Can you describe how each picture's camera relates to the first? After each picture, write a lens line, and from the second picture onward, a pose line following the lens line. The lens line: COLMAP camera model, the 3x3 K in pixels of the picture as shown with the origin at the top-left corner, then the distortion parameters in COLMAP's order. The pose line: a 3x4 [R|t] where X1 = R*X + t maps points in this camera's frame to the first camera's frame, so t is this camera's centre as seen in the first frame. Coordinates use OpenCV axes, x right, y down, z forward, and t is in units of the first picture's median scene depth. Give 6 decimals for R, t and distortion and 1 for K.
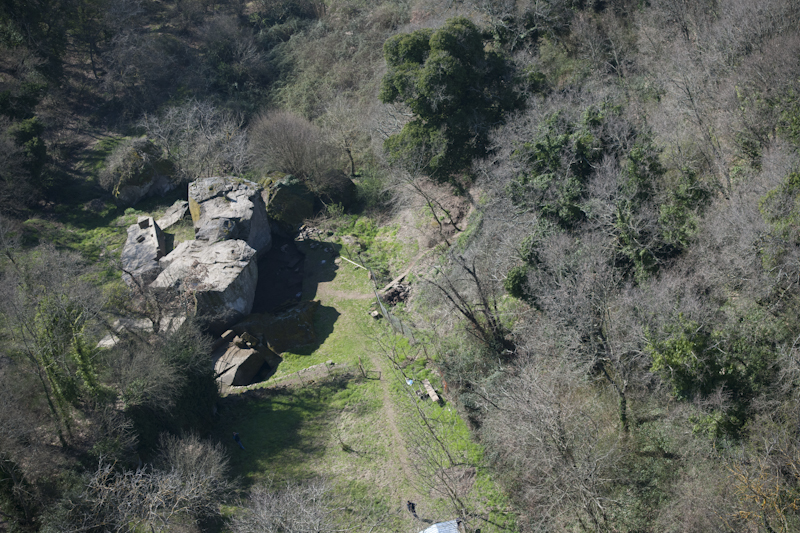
lens RADIAL K [[1509.8, 0, 400.0], [0, 1509.8, 266.5], [0, 0, 1]] dist [0.067747, 0.075684]
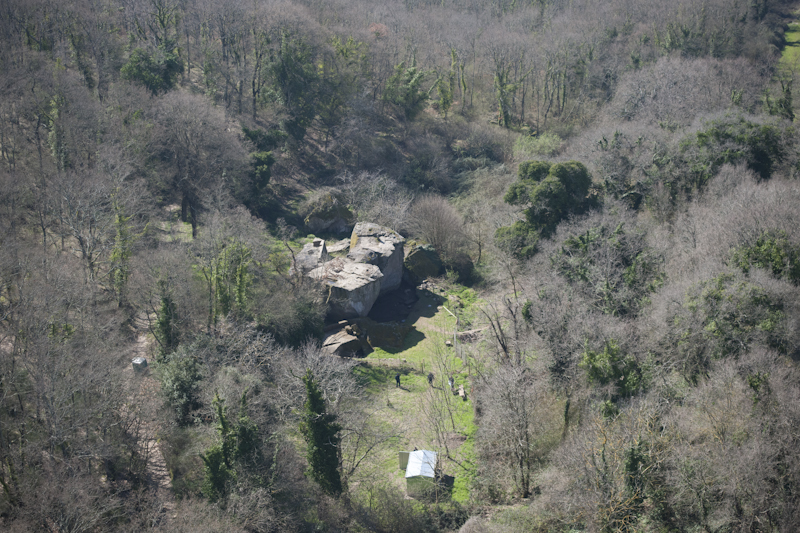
lens RADIAL K [[1509.8, 0, 400.0], [0, 1509.8, 266.5], [0, 0, 1]] dist [0.067747, 0.075684]
pose [[0.936423, 0.311533, -0.161428, 0.132932], [-0.332102, 0.935416, -0.121261, 0.138271], [0.113225, 0.167162, 0.979406, -0.333215]]
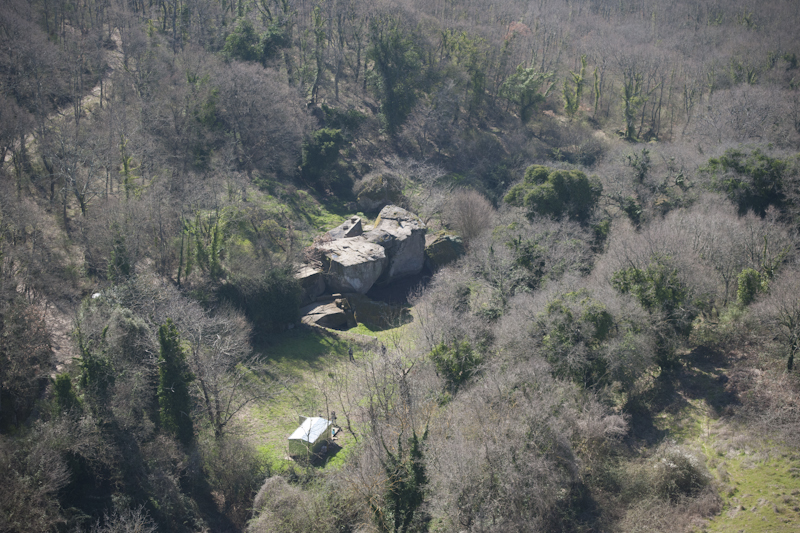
lens RADIAL K [[1509.8, 0, 400.0], [0, 1509.8, 266.5], [0, 0, 1]] dist [0.067747, 0.075684]
pose [[0.821736, 0.437485, -0.365181, 0.426150], [-0.478260, 0.877877, -0.024496, 0.025232], [0.309867, 0.194780, 0.930614, -0.315820]]
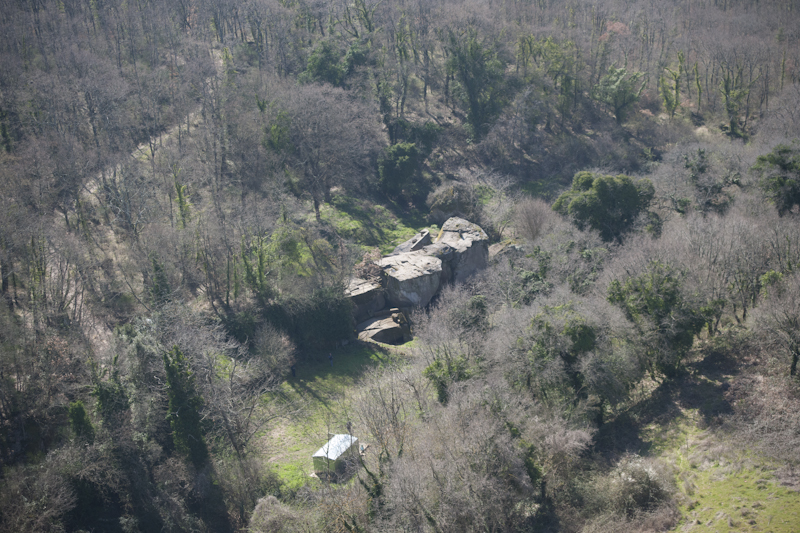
lens RADIAL K [[1509.8, 0, 400.0], [0, 1509.8, 266.5], [0, 0, 1]] dist [0.067747, 0.075684]
pose [[0.775894, 0.403970, -0.484558, 0.551327], [-0.438485, 0.897553, 0.046160, -0.059950], [0.453563, 0.176656, 0.873541, -0.273039]]
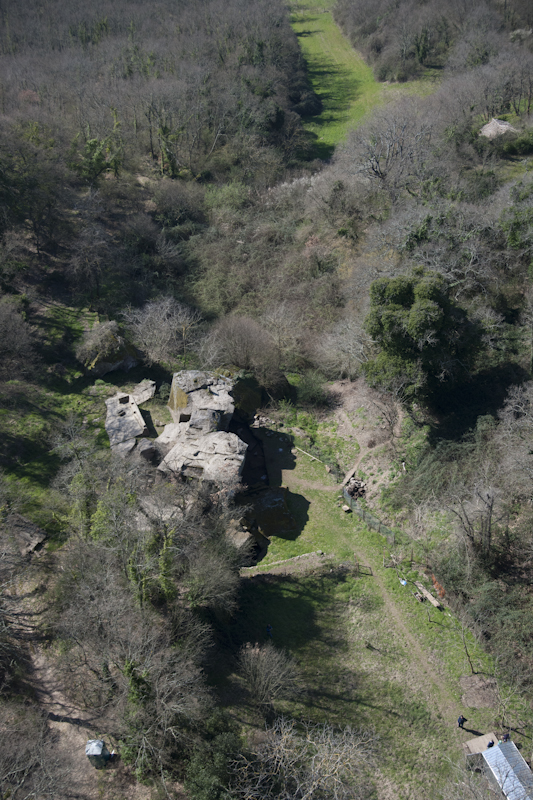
lens RADIAL K [[962.1, 0, 266.5], [0, 962.1, 400.0], [0, 0, 1]] dist [-0.033193, -0.005503]
pose [[0.968629, 0.092937, 0.230477, -0.248115], [-0.105286, 0.993561, 0.041844, -0.075571], [-0.225104, -0.064797, 0.972178, 0.253791]]
